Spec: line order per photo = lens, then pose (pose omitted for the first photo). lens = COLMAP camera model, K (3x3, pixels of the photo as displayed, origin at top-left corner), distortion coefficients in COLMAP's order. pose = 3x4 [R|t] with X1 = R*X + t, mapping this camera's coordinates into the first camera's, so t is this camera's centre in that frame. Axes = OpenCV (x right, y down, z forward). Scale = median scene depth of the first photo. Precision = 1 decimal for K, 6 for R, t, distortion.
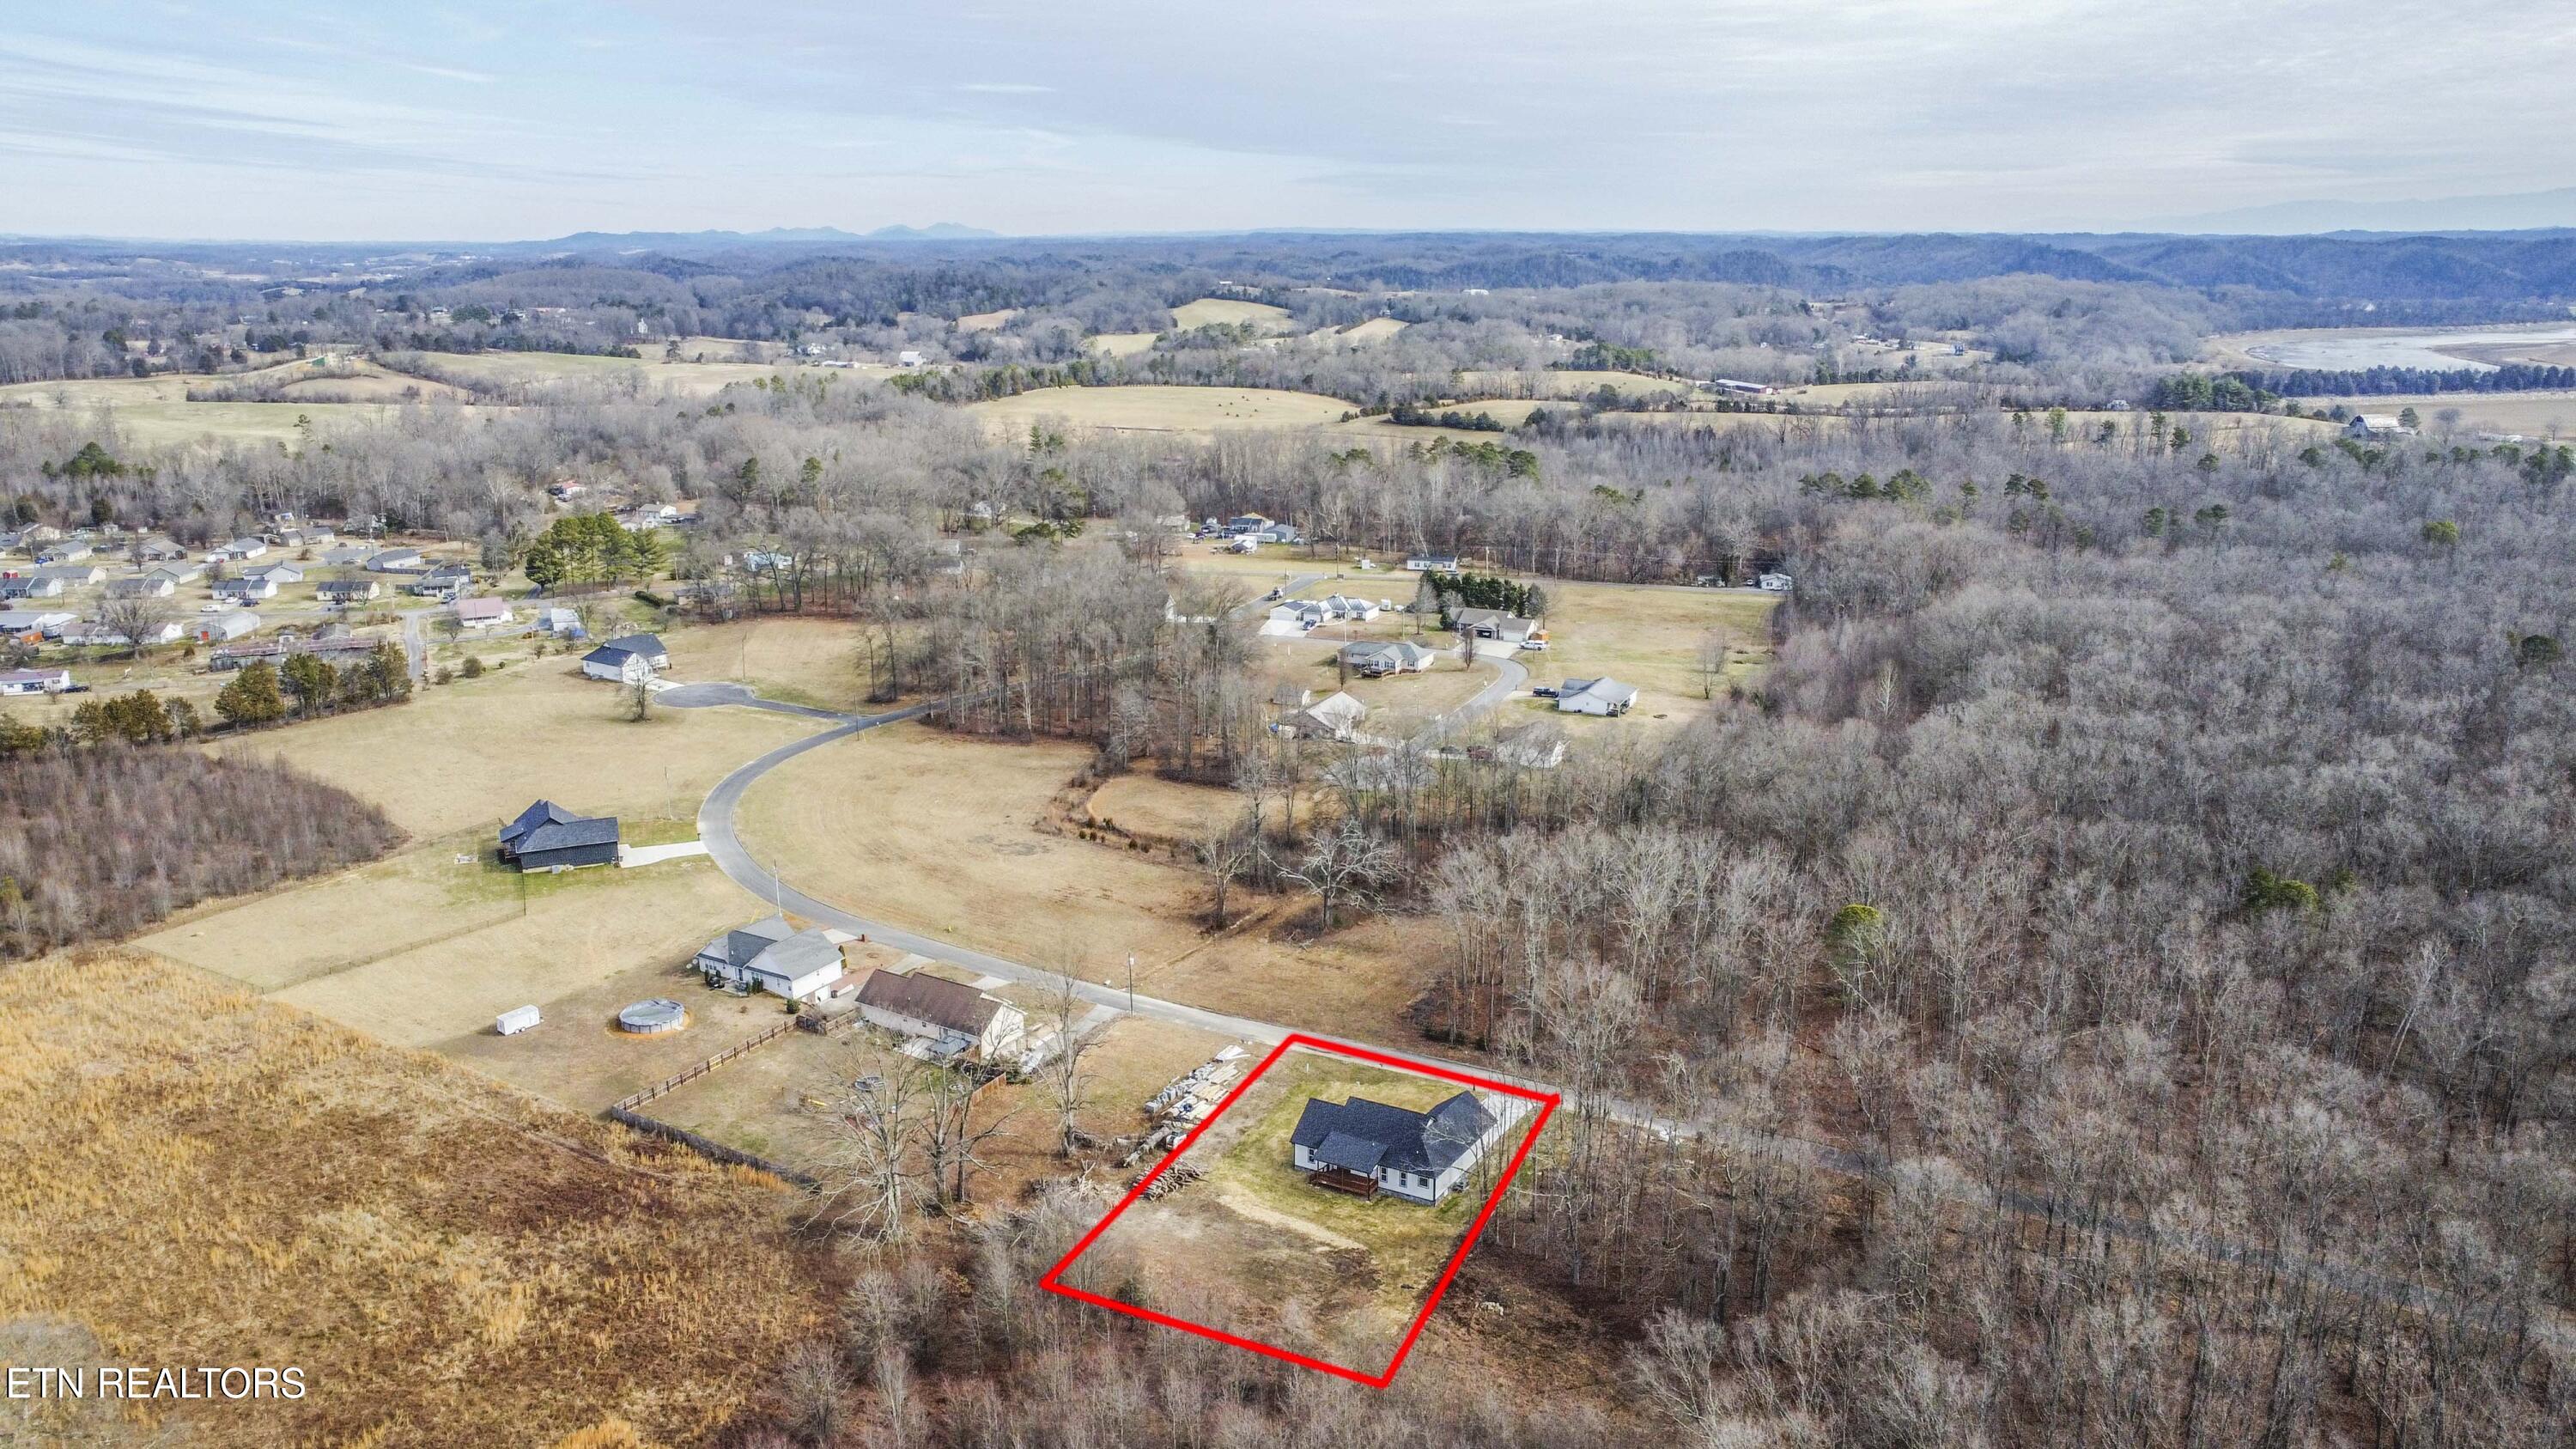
lens RADIAL K [[1901.4, 0, 1306.8], [0, 1901.4, 727.0], [0, 0, 1]] dist [-0.119507, 0.165767]
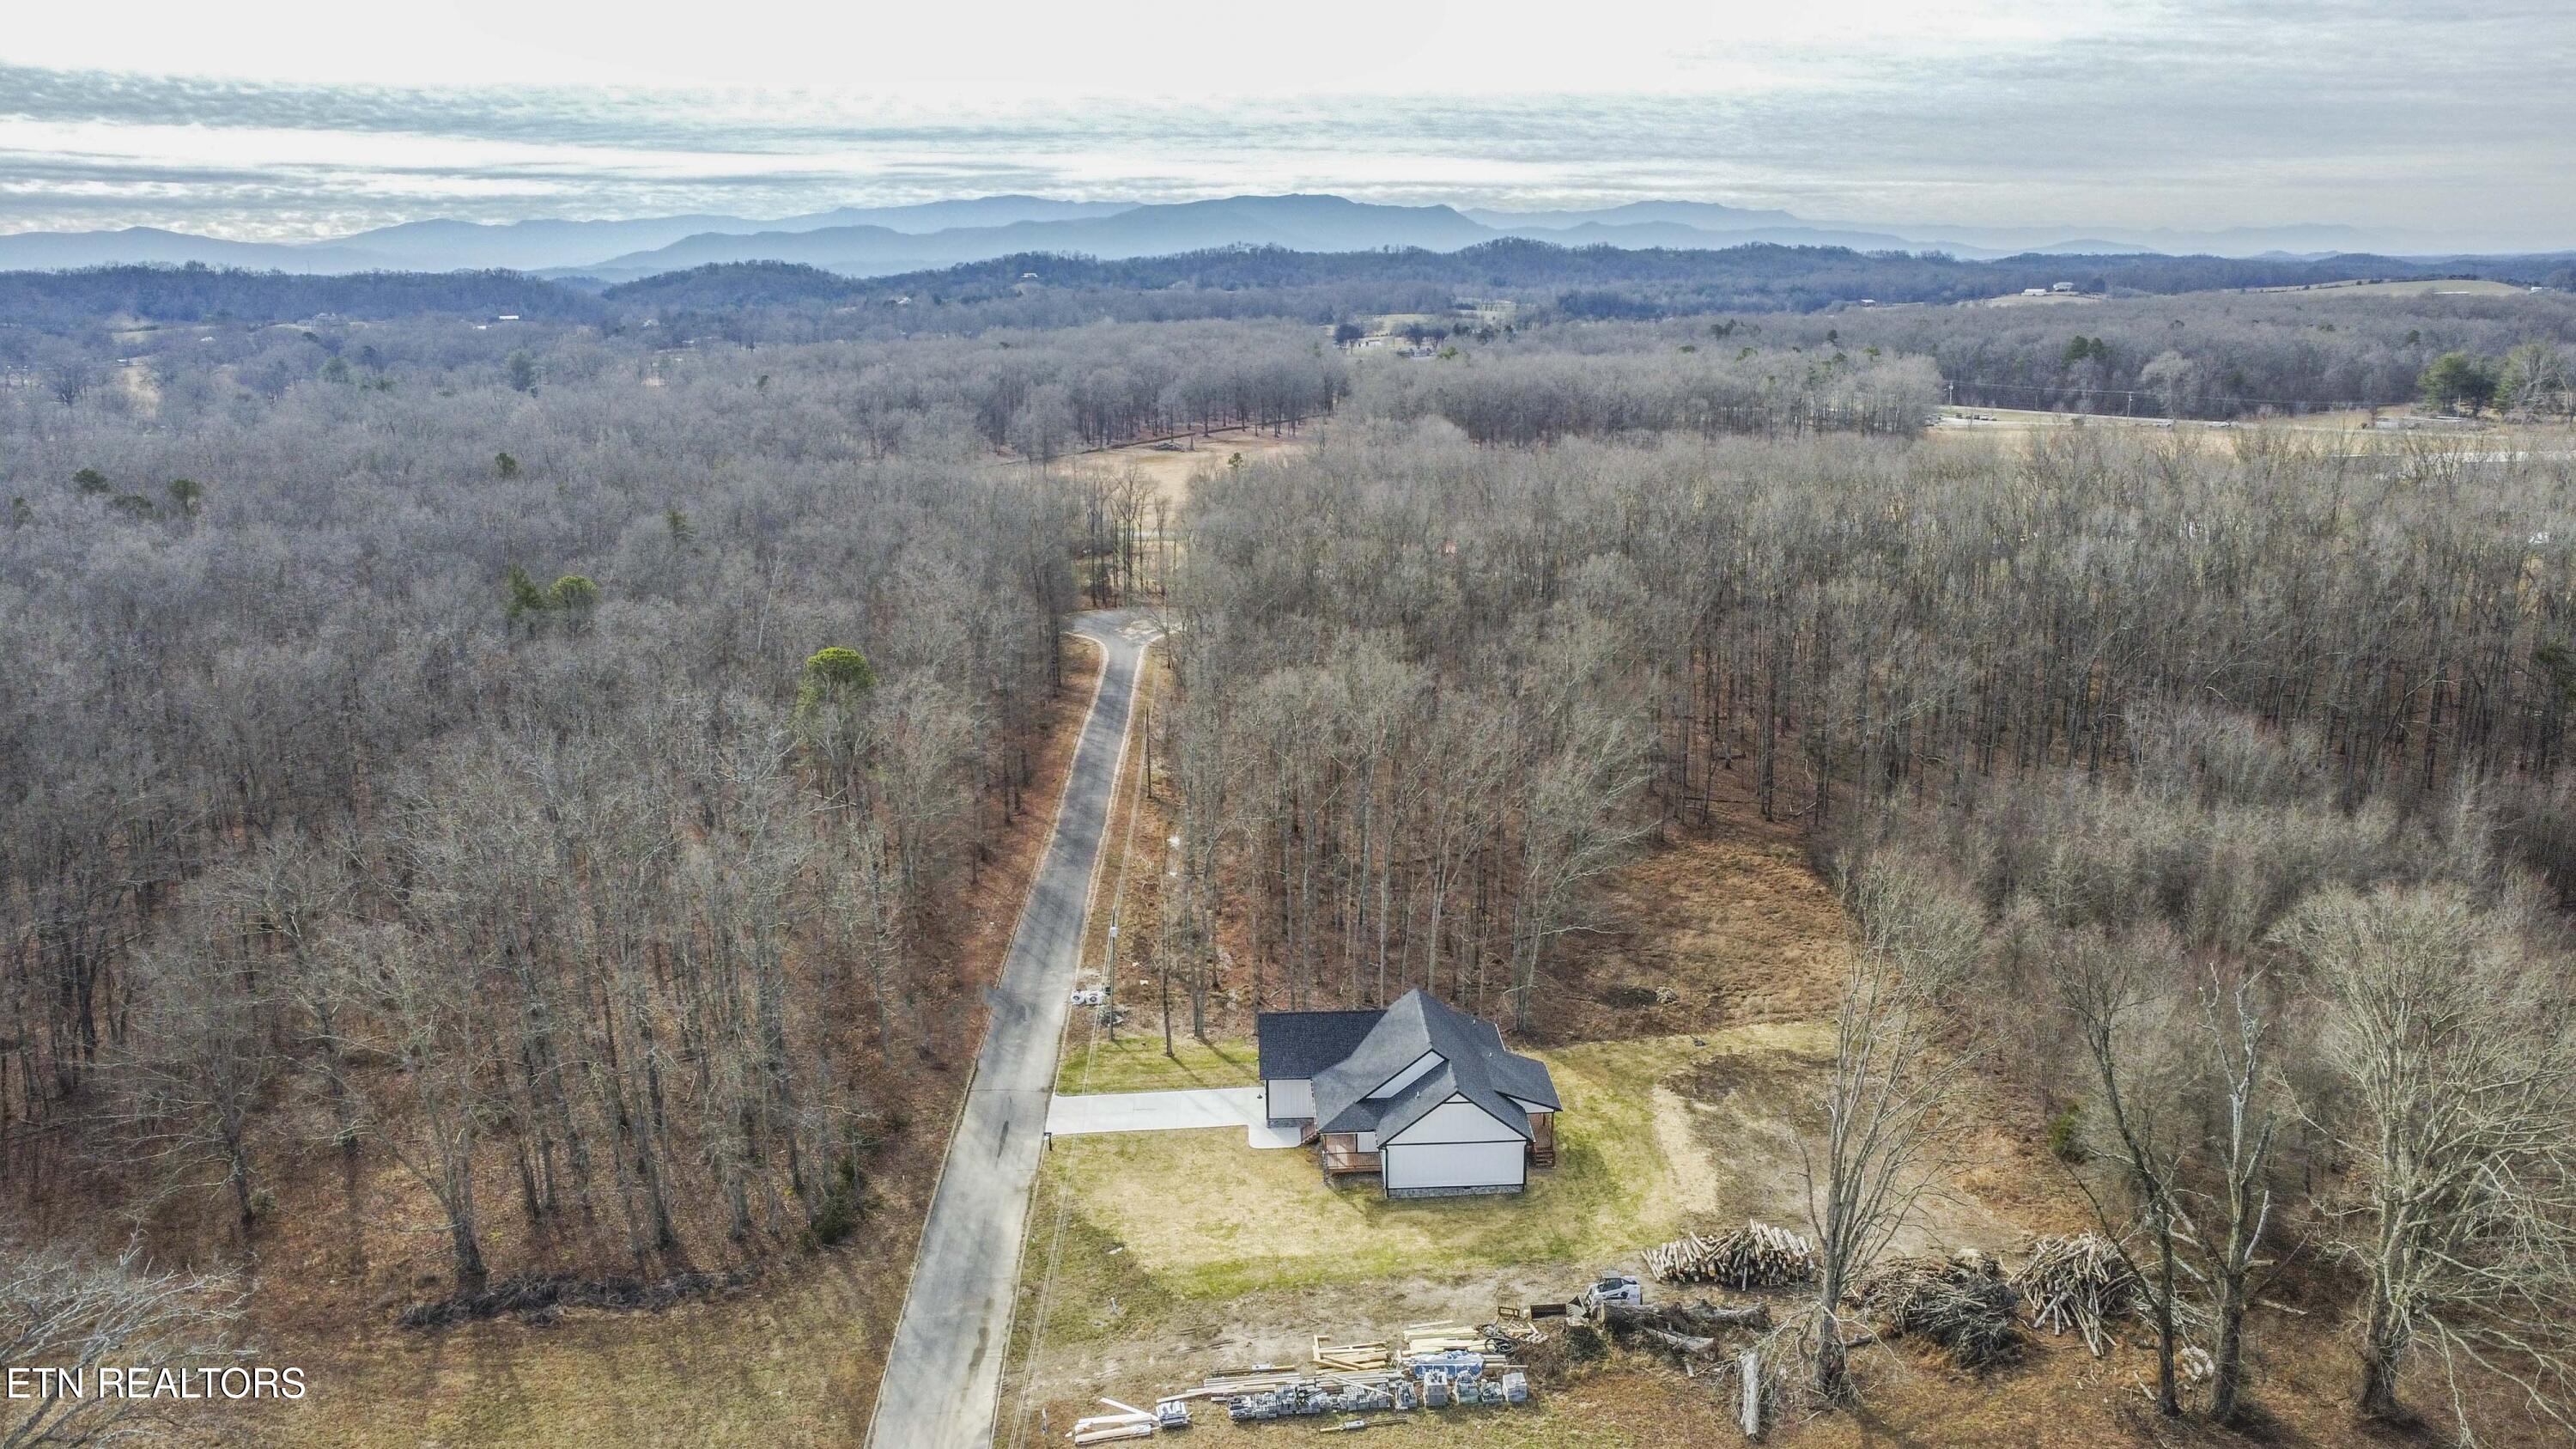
lens RADIAL K [[1901.4, 0, 1309.6], [0, 1901.4, 735.3], [0, 0, 1]] dist [-0.119507, 0.165767]
pose [[-0.526973, -0.218312, 0.821364, -0.166899], [0.211149, 0.902512, 0.375350, -0.042531], [-0.823235, 0.371230, -0.429503, 0.532229]]
